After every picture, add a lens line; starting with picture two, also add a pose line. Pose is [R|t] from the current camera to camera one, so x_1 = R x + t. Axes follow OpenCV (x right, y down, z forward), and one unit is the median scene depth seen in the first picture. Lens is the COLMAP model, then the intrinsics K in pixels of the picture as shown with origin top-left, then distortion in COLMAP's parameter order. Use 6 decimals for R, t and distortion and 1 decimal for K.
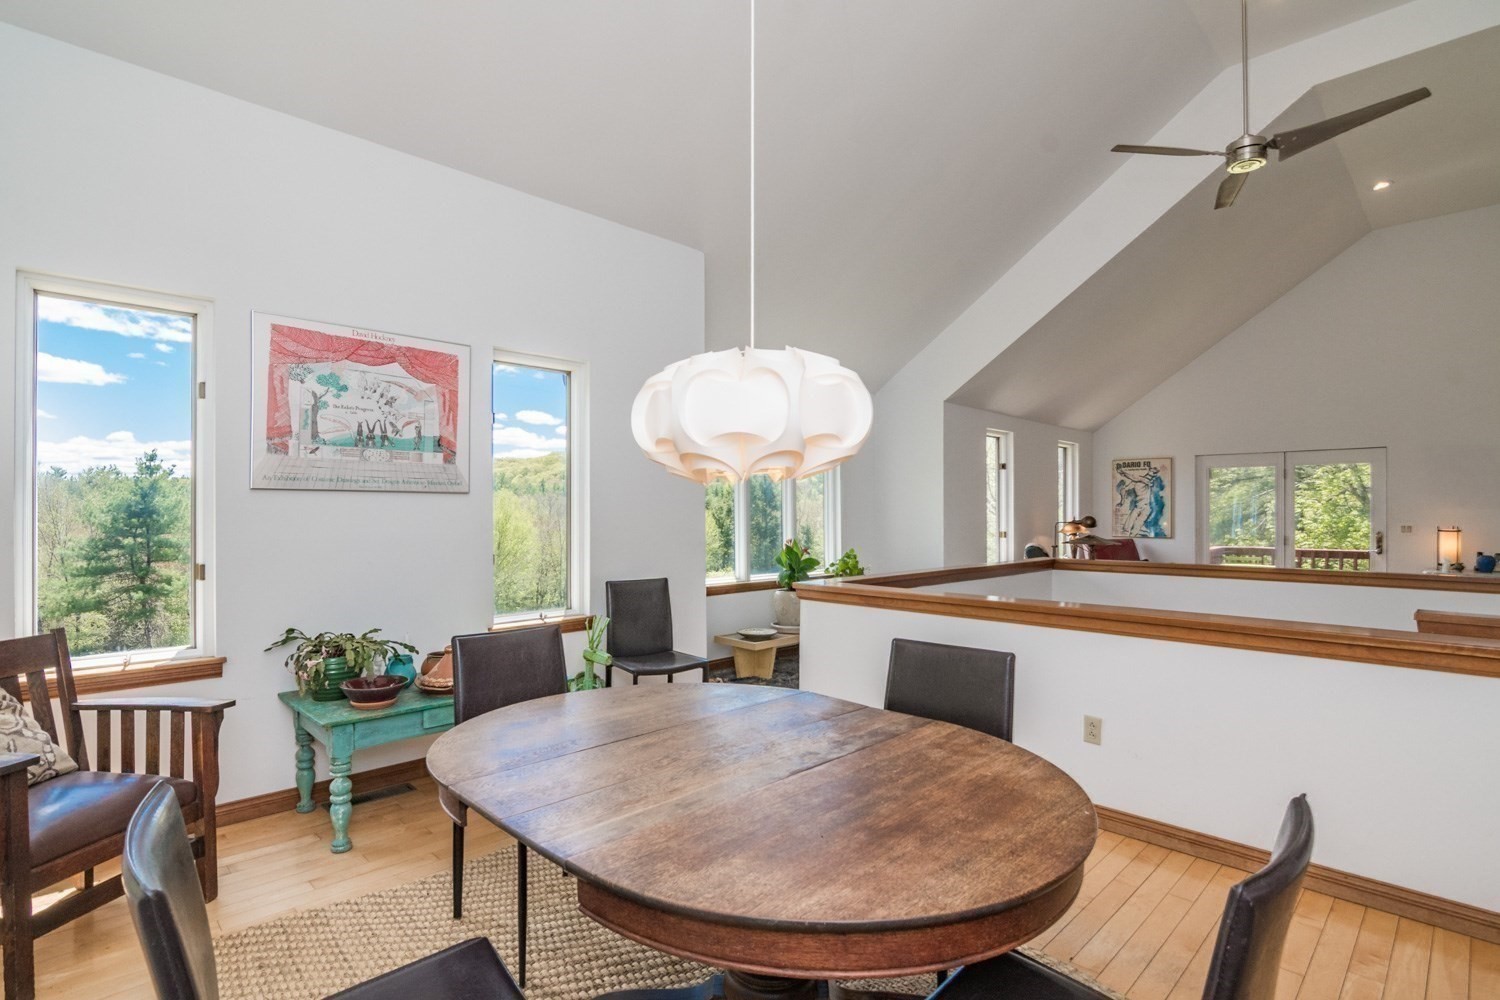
lens RADIAL K [[730.1, 0, 742.8], [0, 730.1, 505.9], [0, 0, 1]] dist [-0.003021, -0.000264]
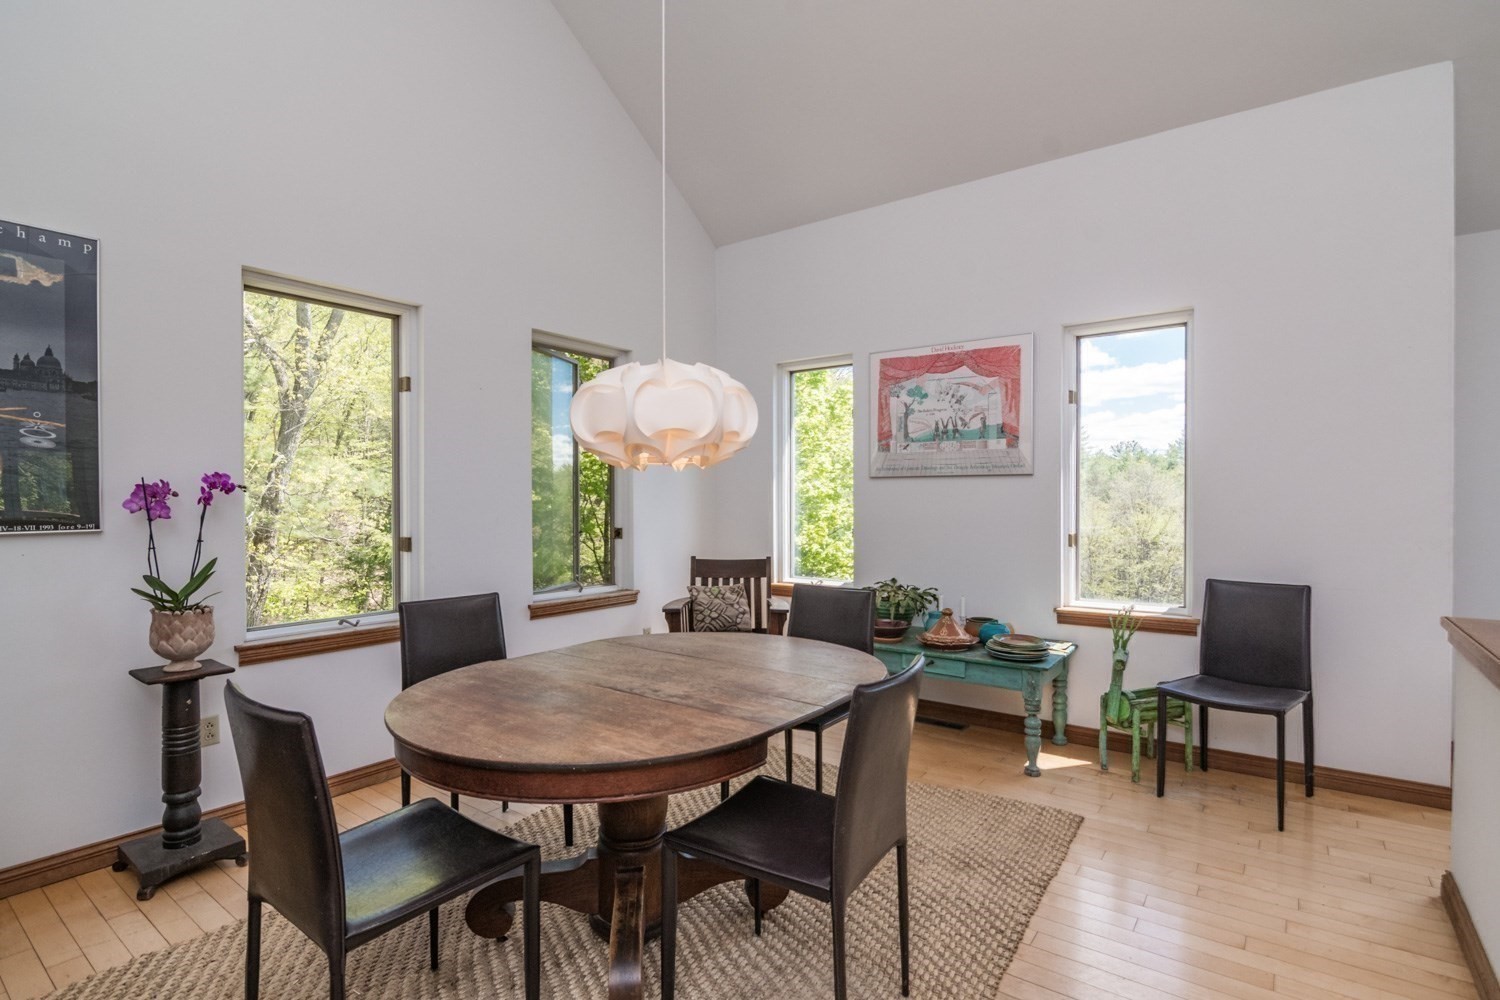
lens RADIAL K [[730.1, 0, 742.8], [0, 730.1, 505.9], [0, 0, 1]] dist [-0.003021, -0.000264]
pose [[0.147837, 0.013234, -0.988923, 0.658012], [0.010353, 0.999835, 0.014927, 0.008304], [0.988958, -0.012445, 0.147675, 0.486707]]
